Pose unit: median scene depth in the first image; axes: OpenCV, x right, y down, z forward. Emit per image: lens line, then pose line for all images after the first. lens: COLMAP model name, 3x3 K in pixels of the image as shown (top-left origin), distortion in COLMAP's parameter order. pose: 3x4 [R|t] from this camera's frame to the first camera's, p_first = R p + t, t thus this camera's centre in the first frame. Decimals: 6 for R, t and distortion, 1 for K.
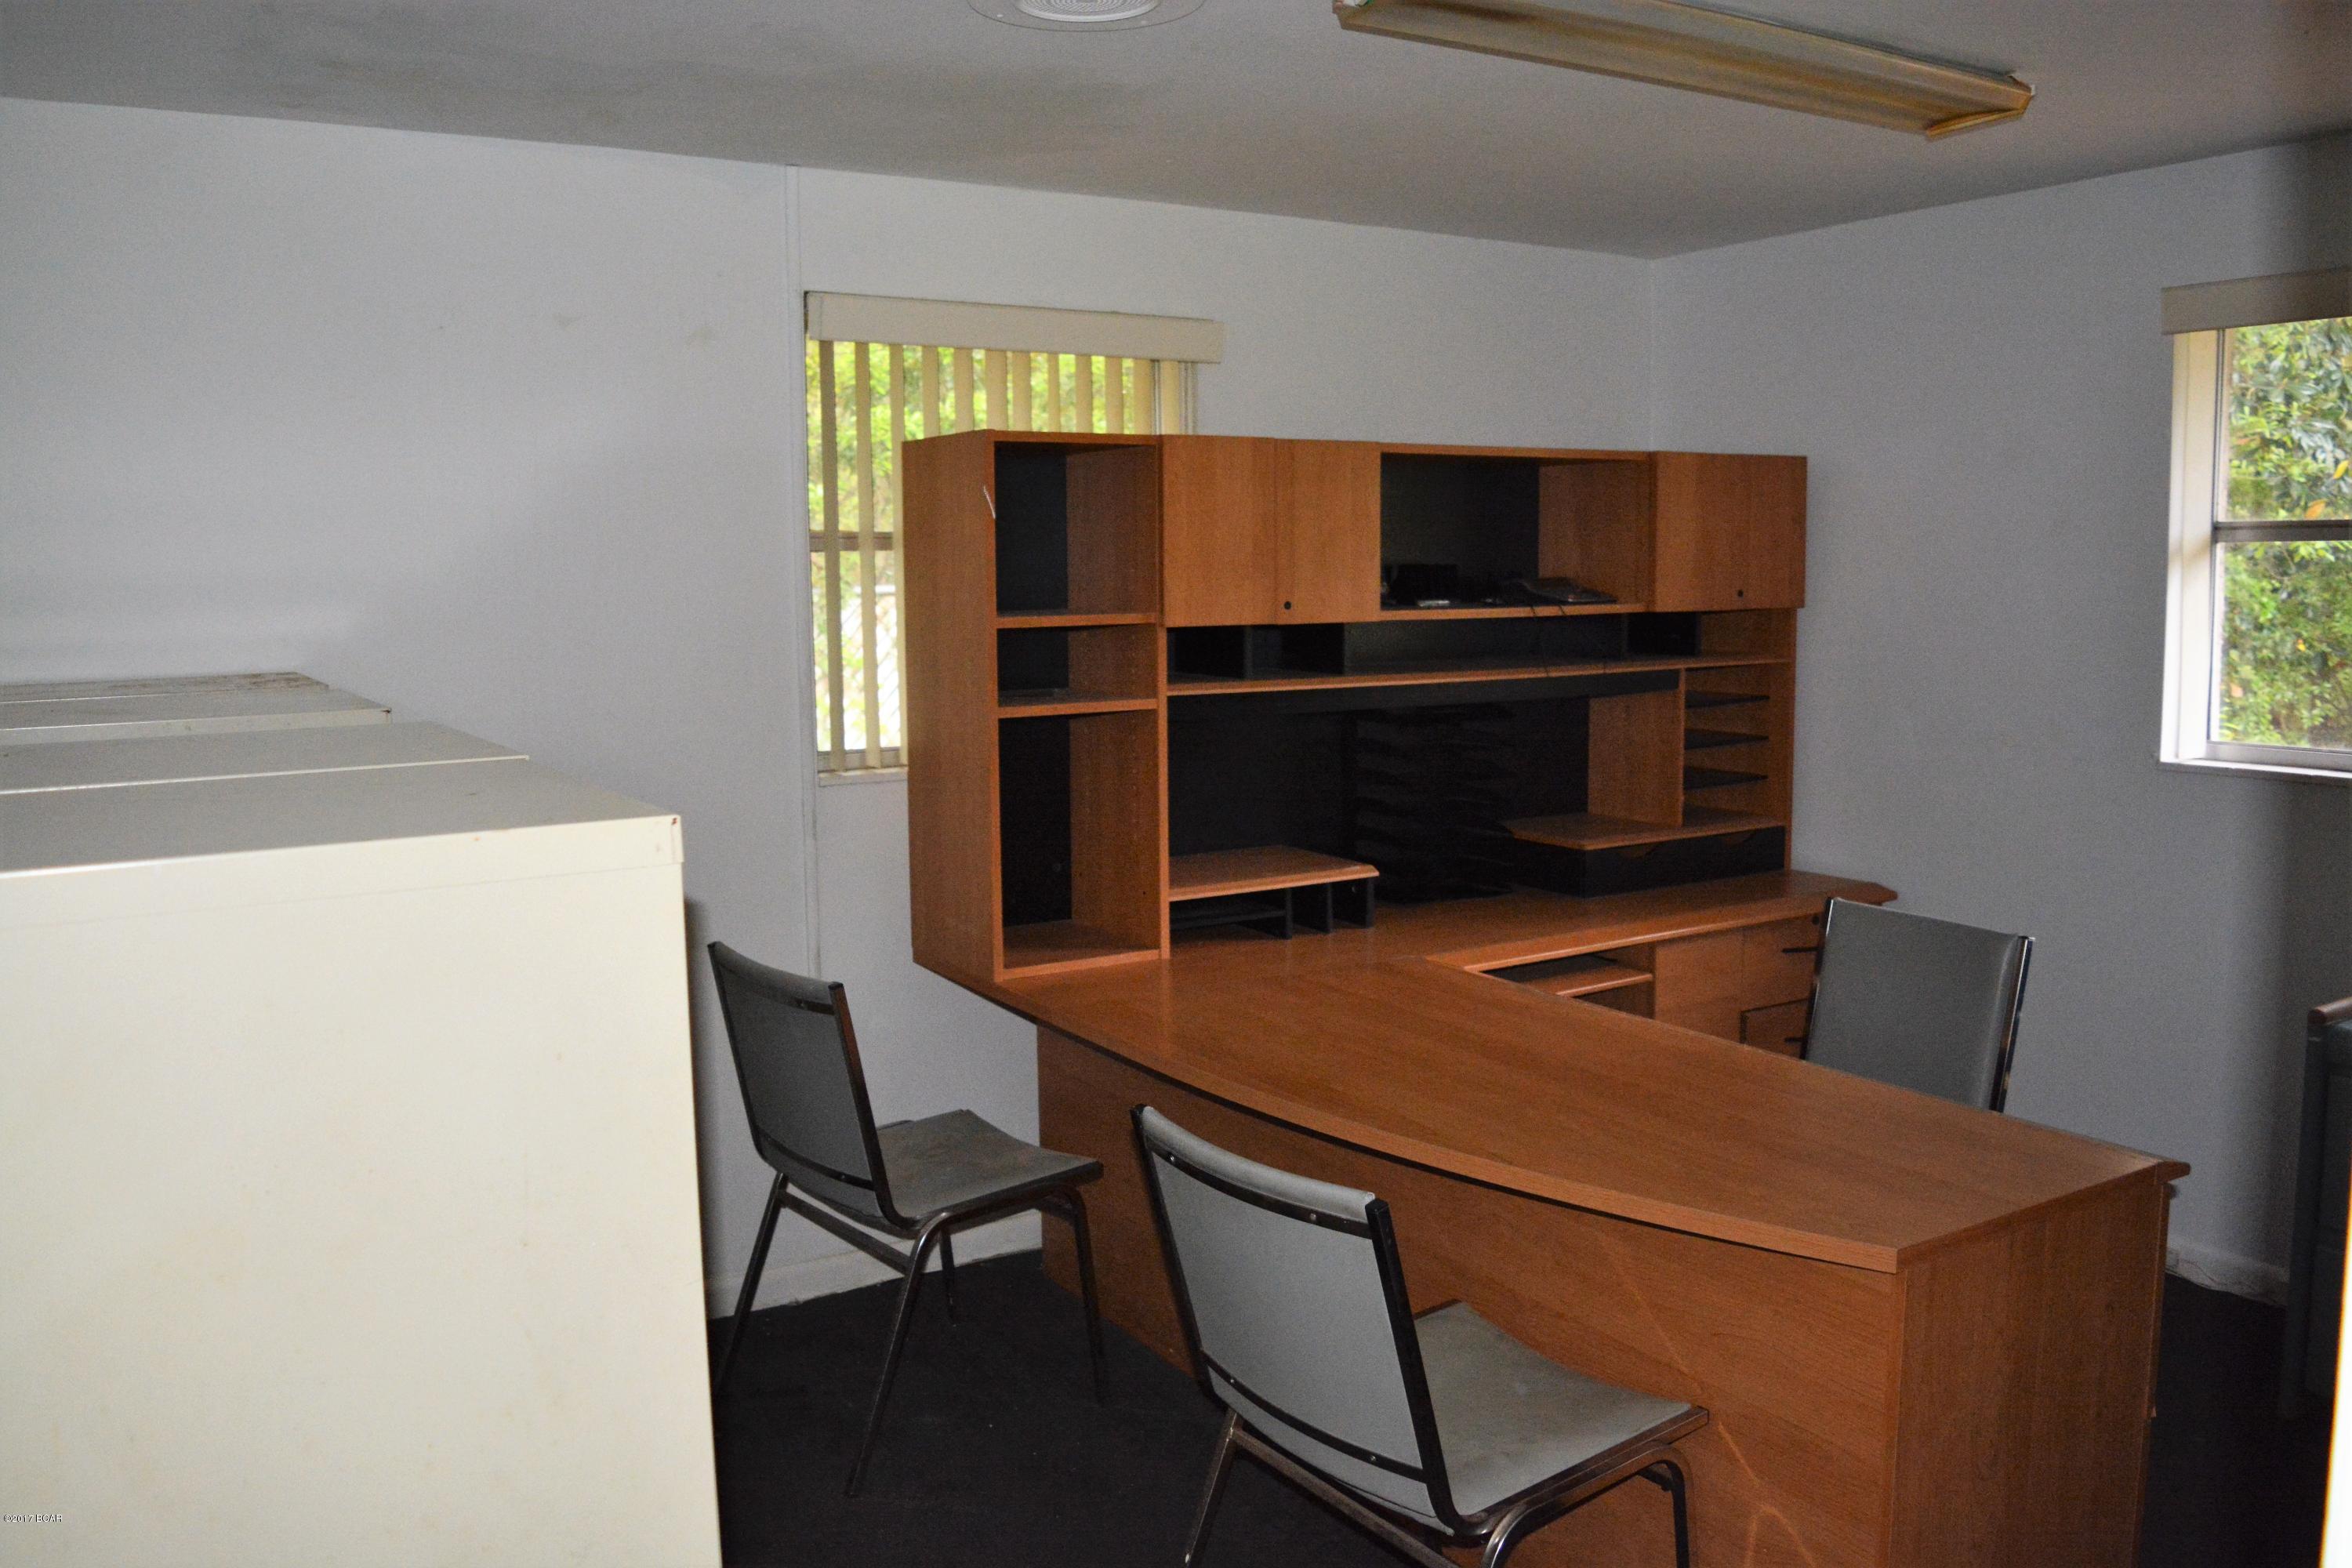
lens RADIAL K [[1863.9, 0, 1176.0], [0, 1863.9, 784.0], [0, 0, 1]] dist [-0.088120, 0.006976]
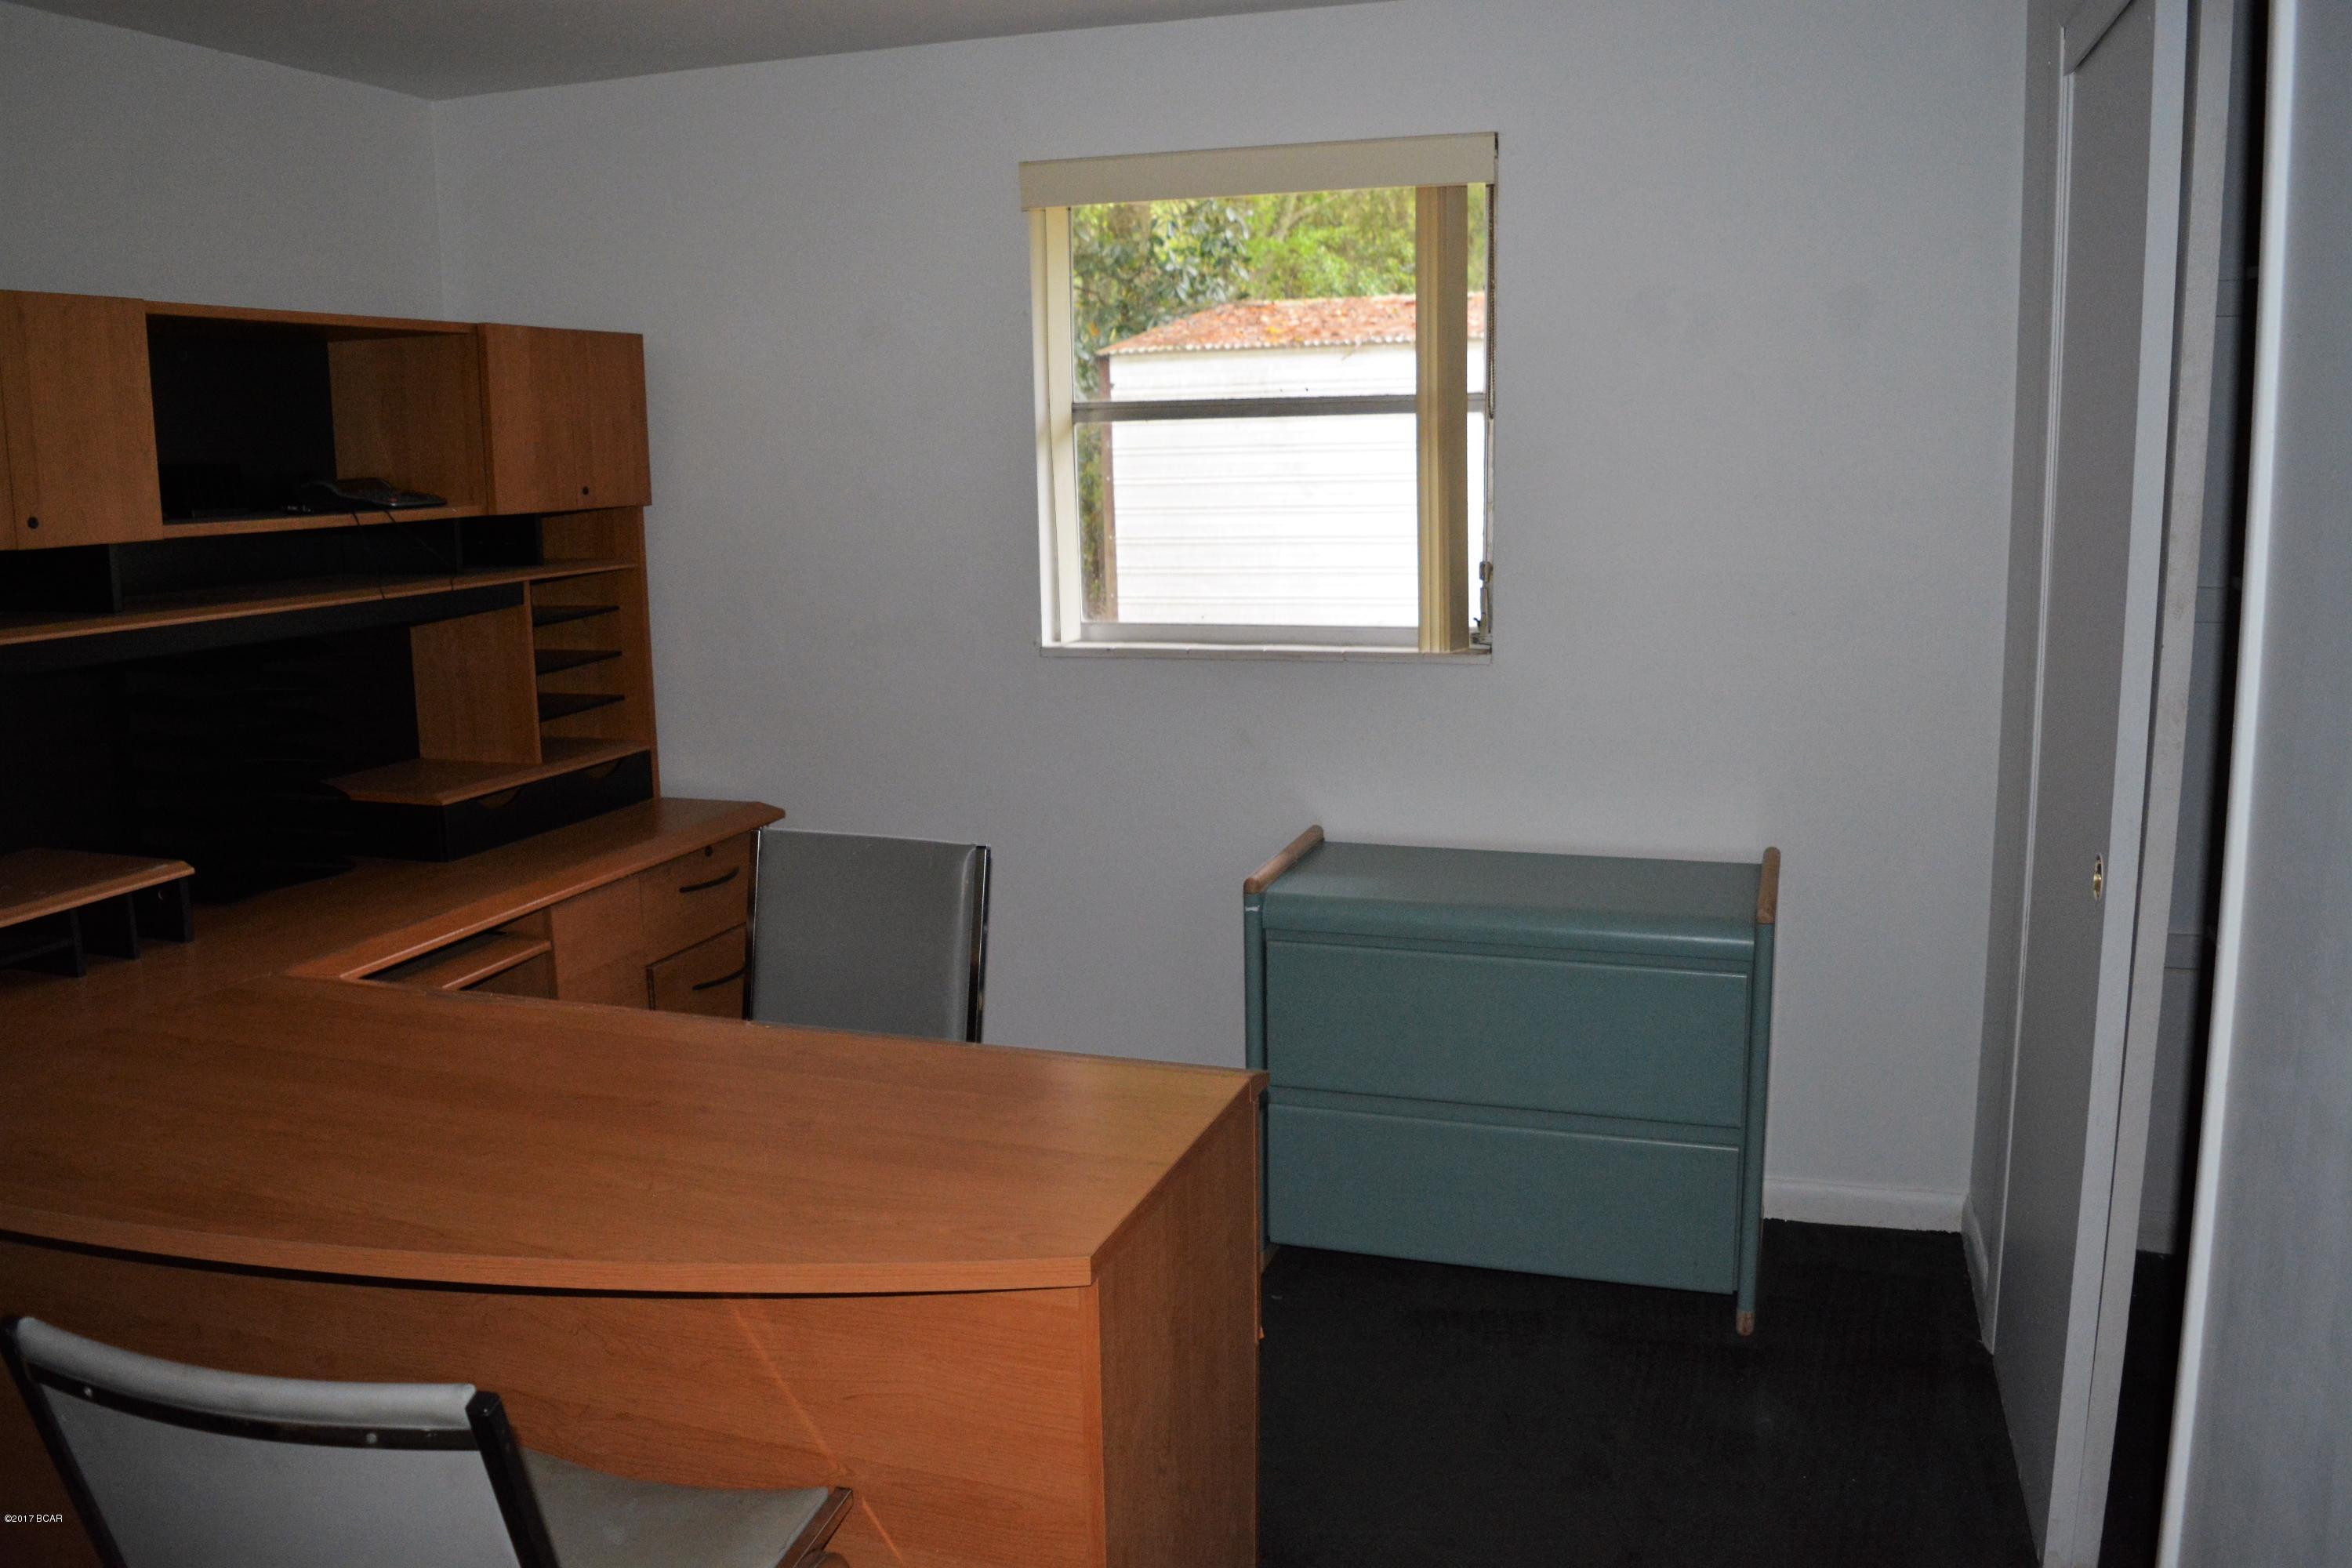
lens RADIAL K [[1863.9, 0, 1176.0], [0, 1863.9, 784.0], [0, 0, 1]] dist [-0.088120, 0.006976]
pose [[0.772408, -0.114285, 0.624759, -0.040044], [0.083676, 0.993414, 0.078271, -0.011252], [-0.629590, -0.008180, 0.776884, 0.159768]]
